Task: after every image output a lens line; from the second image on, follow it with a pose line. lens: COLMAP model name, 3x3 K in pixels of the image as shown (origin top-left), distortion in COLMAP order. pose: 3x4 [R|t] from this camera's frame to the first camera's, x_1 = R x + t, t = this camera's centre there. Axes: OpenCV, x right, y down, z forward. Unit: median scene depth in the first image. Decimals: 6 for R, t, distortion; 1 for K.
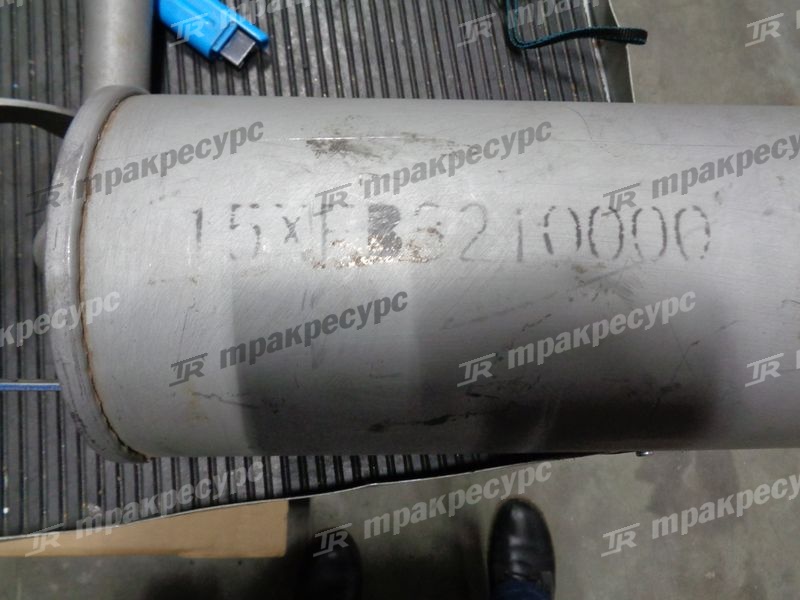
lens RADIAL K [[643.0, 0, 401.1], [0, 643.0, 299.5], [0, 0, 1]] dist [-0.003731, -0.001639]
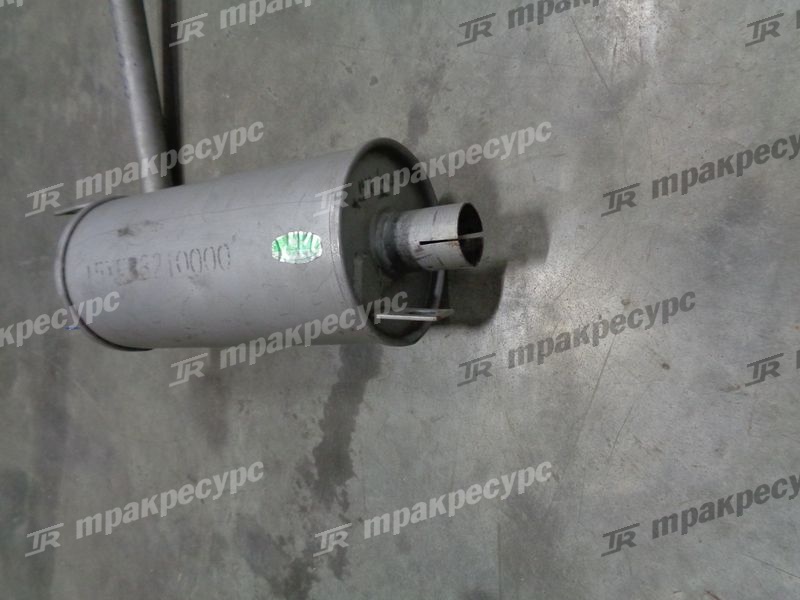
lens RADIAL K [[609.1, 0, 405.2], [0, 609.1, 300.5], [0, 0, 1]] dist [0.004778, -0.011888]
pose [[0.837535, -0.039524, -0.544953, 2.126482], [0.166601, 0.968358, 0.185815, -0.247568], [0.520365, -0.246416, 0.817618, -0.419900]]
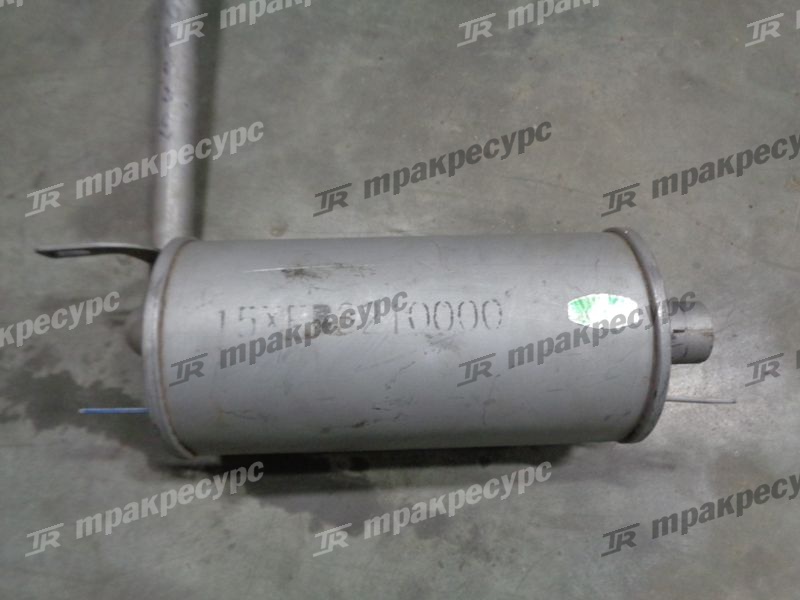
lens RADIAL K [[609.1, 0, 401.1], [0, 609.1, 298.7], [0, 0, 1]] dist [0.004778, -0.011888]
pose [[0.999217, -0.030140, -0.025638, 0.245194], [0.027708, 0.995516, -0.090446, 0.000833], [0.028249, 0.089665, 0.995571, -0.738700]]
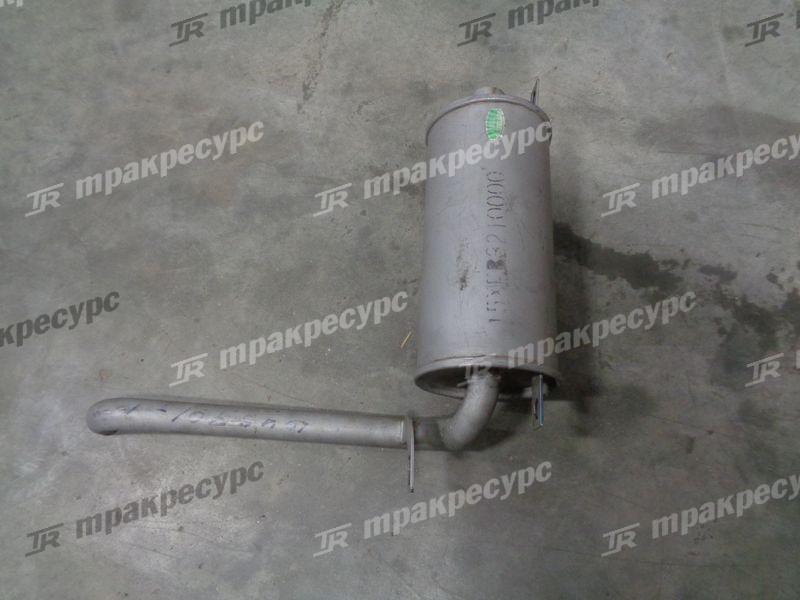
lens RADIAL K [[609.1, 0, 400.8], [0, 609.1, 304.3], [0, 0, 1]] dist [0.004778, -0.011888]
pose [[0.061971, -0.950054, 0.305872, -1.114033], [0.987029, 0.103811, 0.122466, -0.883492], [-0.148102, 0.294315, 0.944163, -1.617982]]
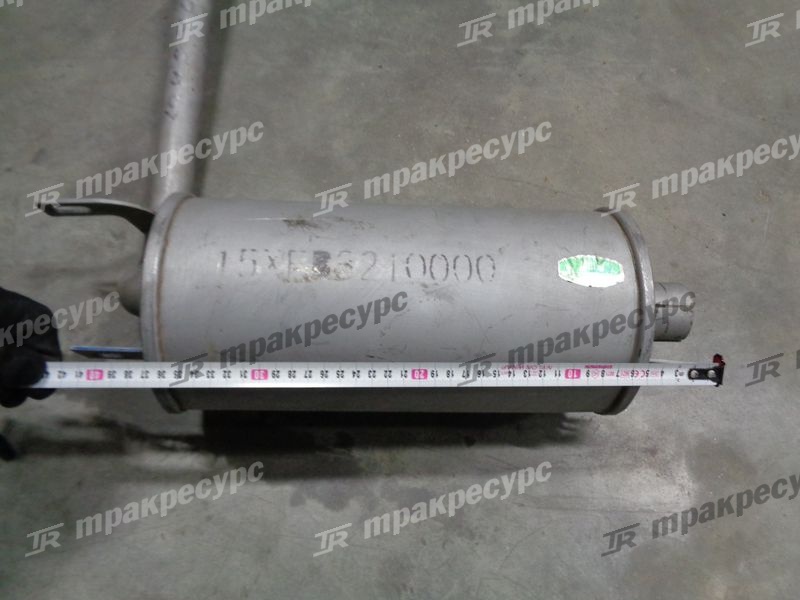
lens RADIAL K [[609.1, 0, 406.5], [0, 609.1, 291.7], [0, 0, 1]] dist [0.004778, -0.011888]
pose [[0.999692, 0.010677, 0.022411, 0.183531], [-0.006090, 0.980672, -0.195567, 0.320241], [-0.024066, 0.195370, 0.980434, -0.748347]]
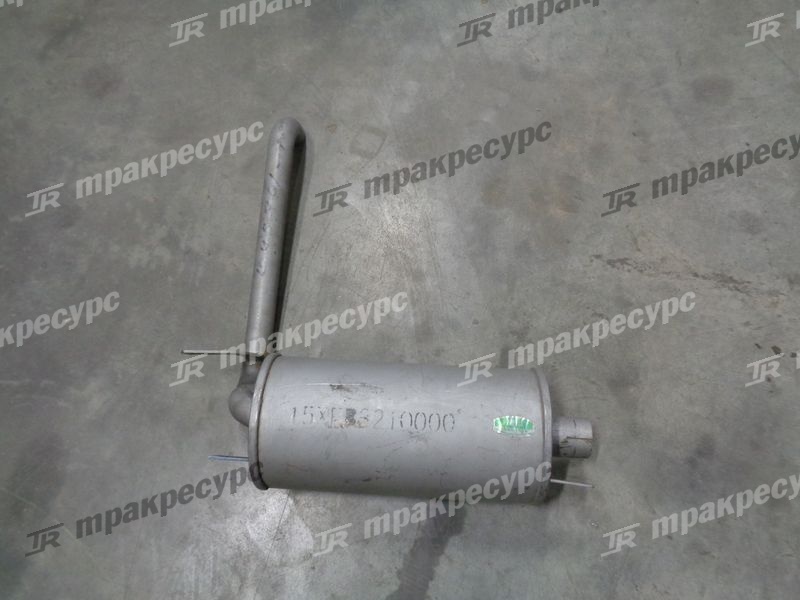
lens RADIAL K [[609.1, 0, 400.4], [0, 609.1, 293.1], [0, 0, 1]] dist [0.004778, -0.011888]
pose [[0.995398, 0.043585, -0.085344, 0.451190], [-0.055597, 0.988034, -0.143865, -0.292384], [0.078052, 0.147948, 0.985910, -2.065258]]
